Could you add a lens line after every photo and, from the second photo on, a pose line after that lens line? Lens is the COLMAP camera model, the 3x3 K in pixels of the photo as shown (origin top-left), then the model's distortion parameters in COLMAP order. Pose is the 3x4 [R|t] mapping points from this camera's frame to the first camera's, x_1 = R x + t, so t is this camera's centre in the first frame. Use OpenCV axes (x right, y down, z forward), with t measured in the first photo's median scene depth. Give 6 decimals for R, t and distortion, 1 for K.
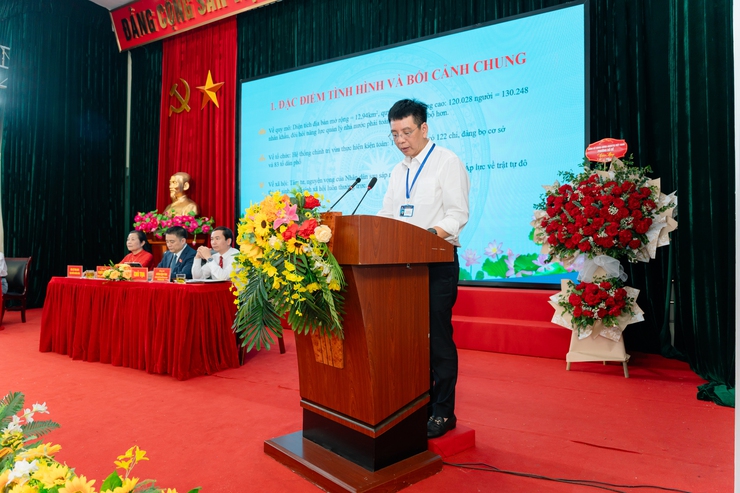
lens RADIAL K [[495.9, 0, 370.0], [0, 495.9, 246.5], [0, 0, 1]] dist [-0.007334, -0.003189]
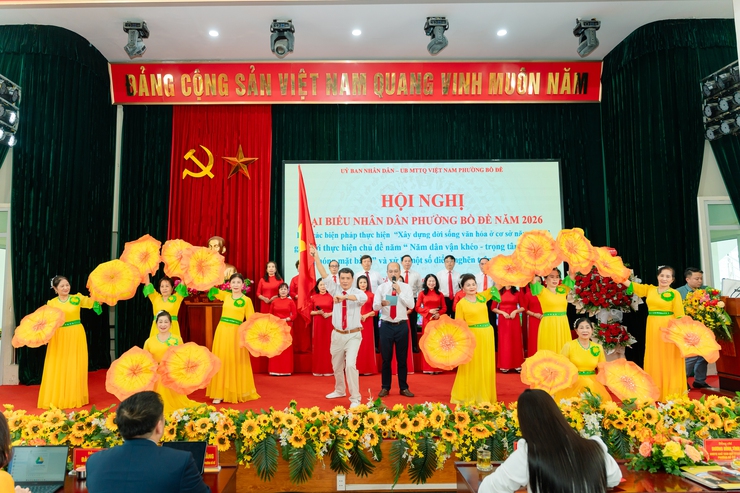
lens RADIAL K [[511.3, 0, 352.8], [0, 511.3, 246.6], [0, 0, 1]] dist [-0.005983, -0.000221]
pose [[0.858224, 0.046933, 0.511125, -1.438097], [0.004866, 0.995022, -0.099536, -0.031642], [-0.513253, 0.087911, 0.853723, -0.181134]]
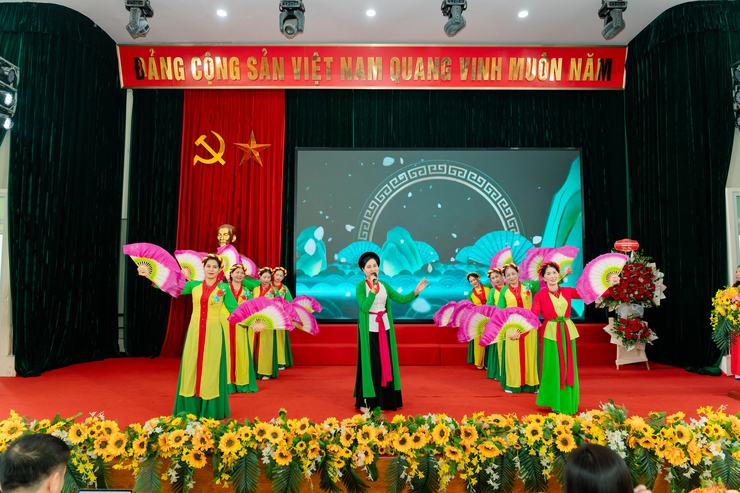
lens RADIAL K [[495.9, 0, 370.0], [0, 495.9, 246.5], [0, 0, 1]] dist [-0.007334, -0.003189]
pose [[0.863690, 0.042807, 0.502203, -1.338204], [-0.005524, 0.997131, -0.075494, -0.051846], [-0.503994, 0.062429, 0.861448, -0.096992]]
